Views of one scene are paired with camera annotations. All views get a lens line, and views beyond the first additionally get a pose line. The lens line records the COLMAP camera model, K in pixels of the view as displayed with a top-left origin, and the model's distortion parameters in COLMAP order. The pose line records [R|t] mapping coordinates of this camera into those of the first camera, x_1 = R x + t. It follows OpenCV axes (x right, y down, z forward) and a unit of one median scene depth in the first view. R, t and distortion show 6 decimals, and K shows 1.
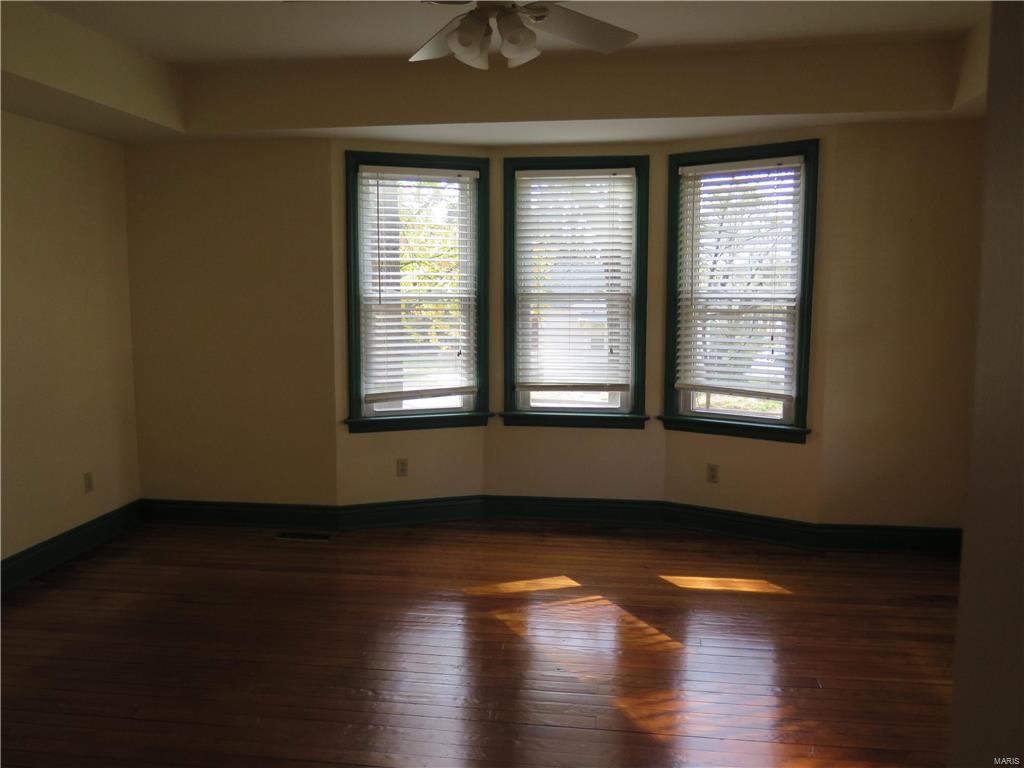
lens RADIAL K [[854.7, 0, 513.0], [0, 854.7, 382.8], [0, 0, 1]] dist [-0.021038, 0.001323]
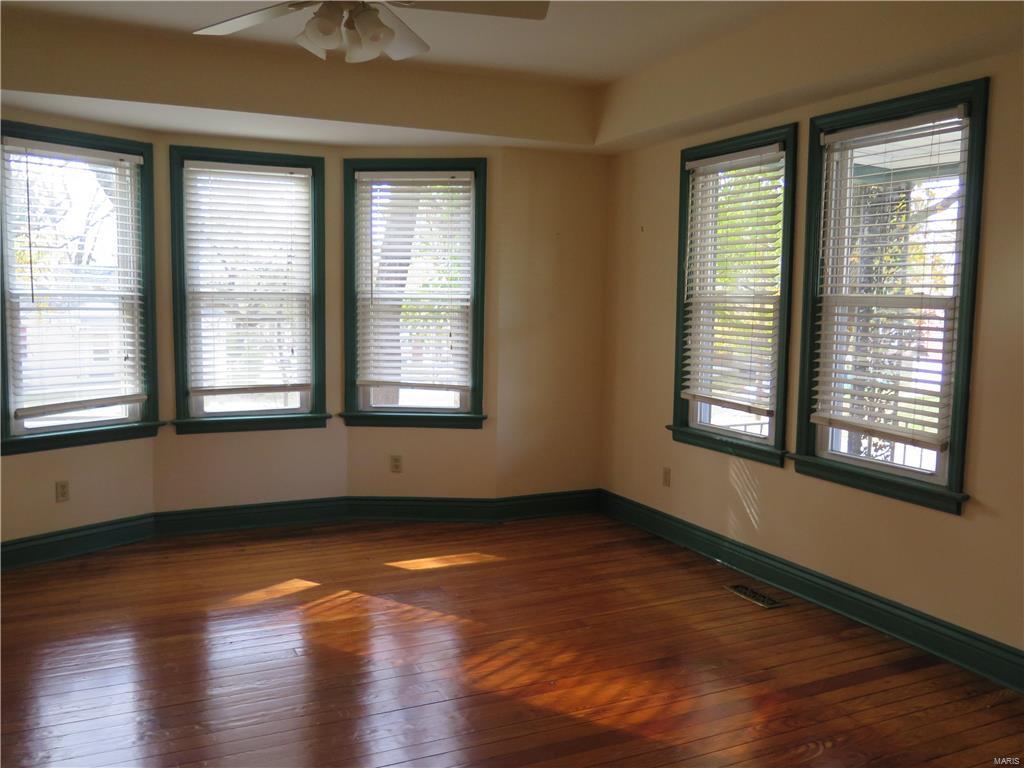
lens RADIAL K [[854.7, 0, 514.2], [0, 854.7, 383.9], [0, 0, 1]] dist [-0.021038, 0.001323]
pose [[0.837640, -0.043879, 0.544458, -0.216018], [0.045517, 0.998909, 0.010476, 0.002390], [-0.544323, 0.016007, 0.838723, 0.029584]]
